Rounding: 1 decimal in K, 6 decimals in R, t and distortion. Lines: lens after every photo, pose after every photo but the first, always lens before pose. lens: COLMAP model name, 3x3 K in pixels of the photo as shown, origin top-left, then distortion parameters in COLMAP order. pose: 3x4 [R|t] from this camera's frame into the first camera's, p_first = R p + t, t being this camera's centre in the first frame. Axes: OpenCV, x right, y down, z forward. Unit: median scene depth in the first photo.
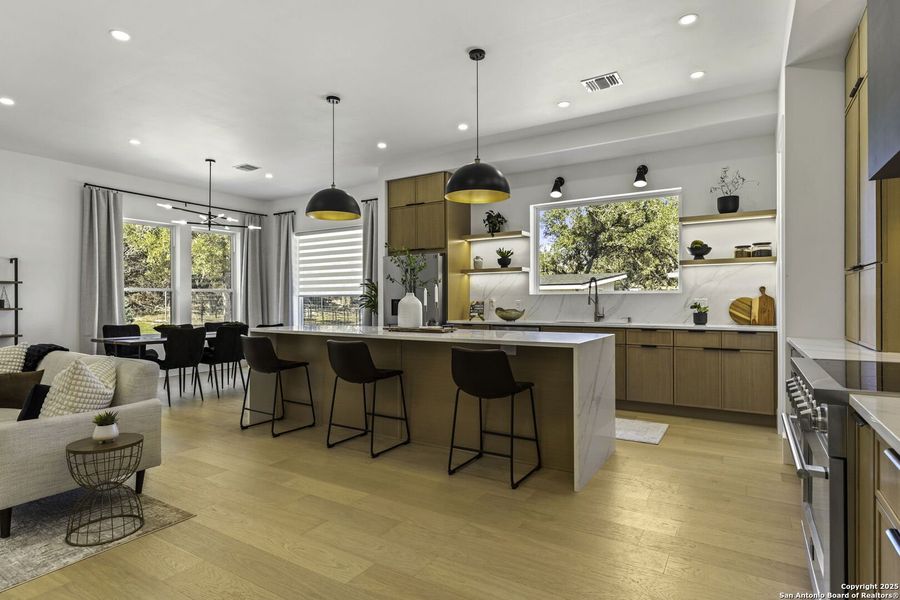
lens RADIAL K [[474.2, 0, 460.9], [0, 474.2, 297.5], [0, 0, 1]] dist [-0.000674, 0.000401]
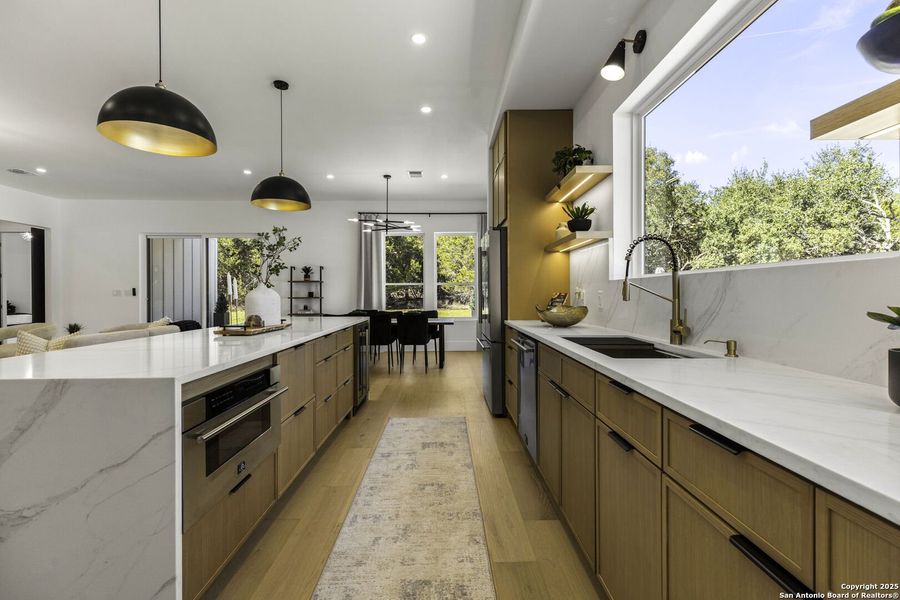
lens RADIAL K [[411.5, 0, 448.6], [0, 411.5, 295.7], [0, 0, 1]] dist [-0.001077, -0.000200]
pose [[0.531430, 0.003348, -0.847096, 0.456912], [0.006857, 0.999942, 0.008254, 0.007970], [0.847074, -0.010195, 0.531376, 0.596079]]
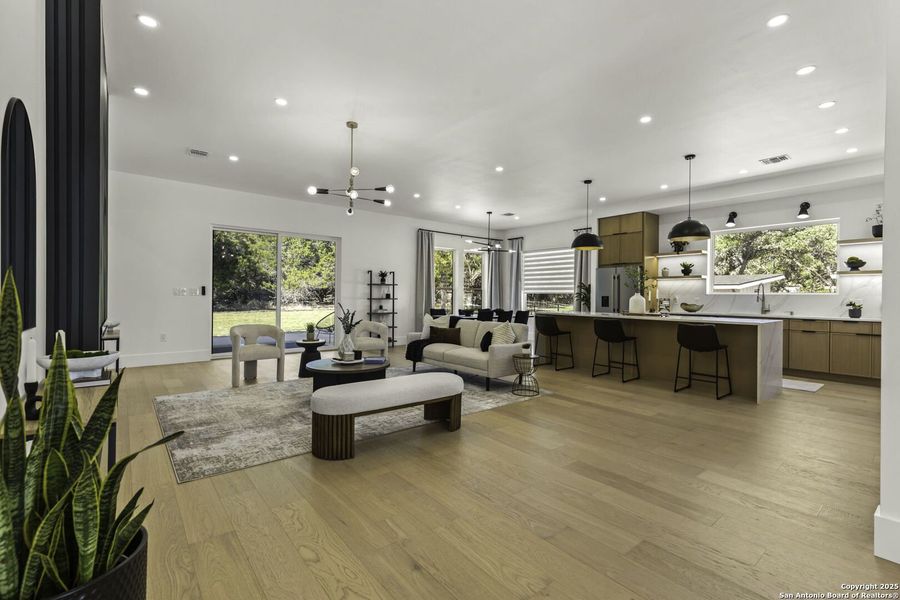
lens RADIAL K [[411.5, 0, 448.6], [0, 411.5, 295.7], [0, 0, 1]] dist [-0.001077, -0.000200]
pose [[0.941963, 0.012624, -0.335478, -0.176158], [-0.010553, 0.999912, 0.007995, -0.003611], [0.335550, -0.003991, 0.942014, -0.442280]]
